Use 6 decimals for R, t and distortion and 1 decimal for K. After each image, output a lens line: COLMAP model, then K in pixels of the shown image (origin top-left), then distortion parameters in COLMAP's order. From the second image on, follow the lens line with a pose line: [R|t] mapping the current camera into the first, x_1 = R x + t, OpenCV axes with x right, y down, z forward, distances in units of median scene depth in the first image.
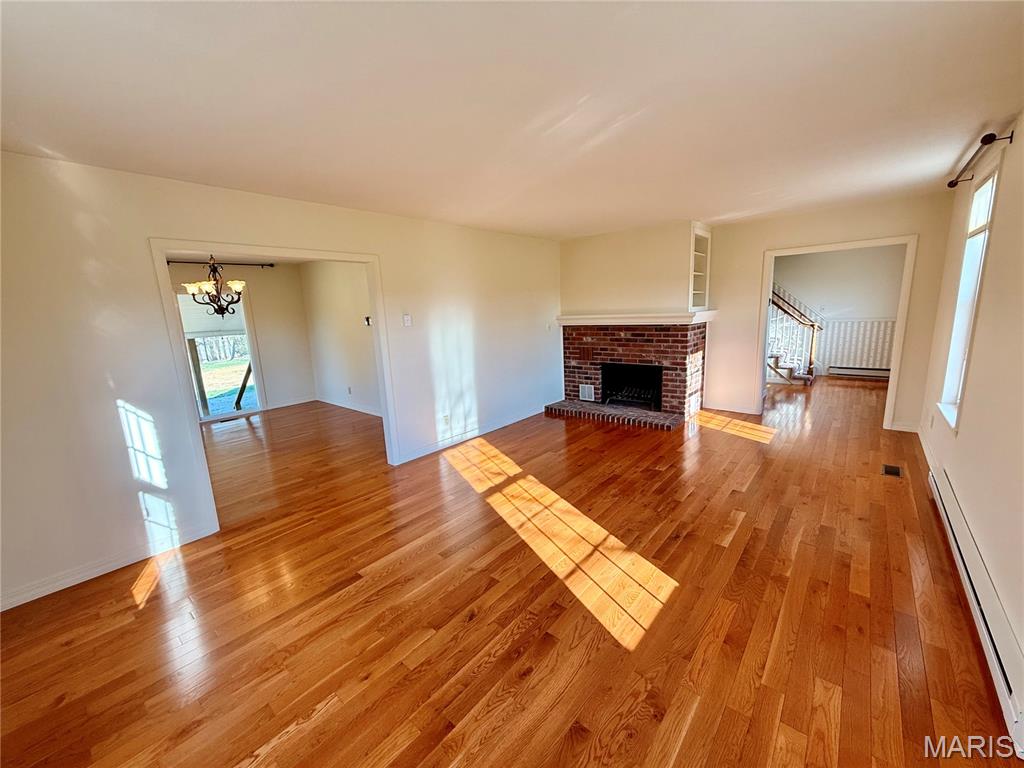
lens RADIAL K [[409.6, 0, 511.1], [0, 409.6, 386.3], [0, 0, 1]] dist [0.001733, 0.000599]
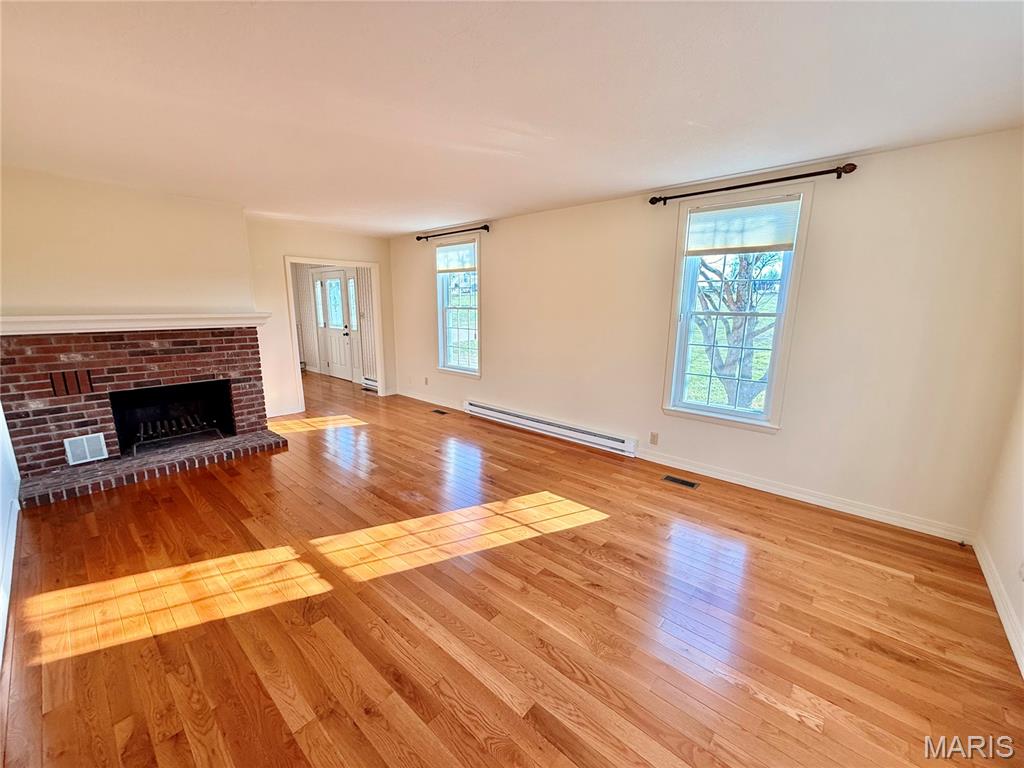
lens RADIAL K [[409.6, 0, 510.8], [0, 409.6, 385.5], [0, 0, 1]] dist [0.001733, 0.000599]
pose [[0.014440, -0.155479, 0.987734, -0.422207], [0.181212, 0.971886, 0.150335, -0.058063], [-0.983338, 0.176818, 0.042209, 0.421225]]
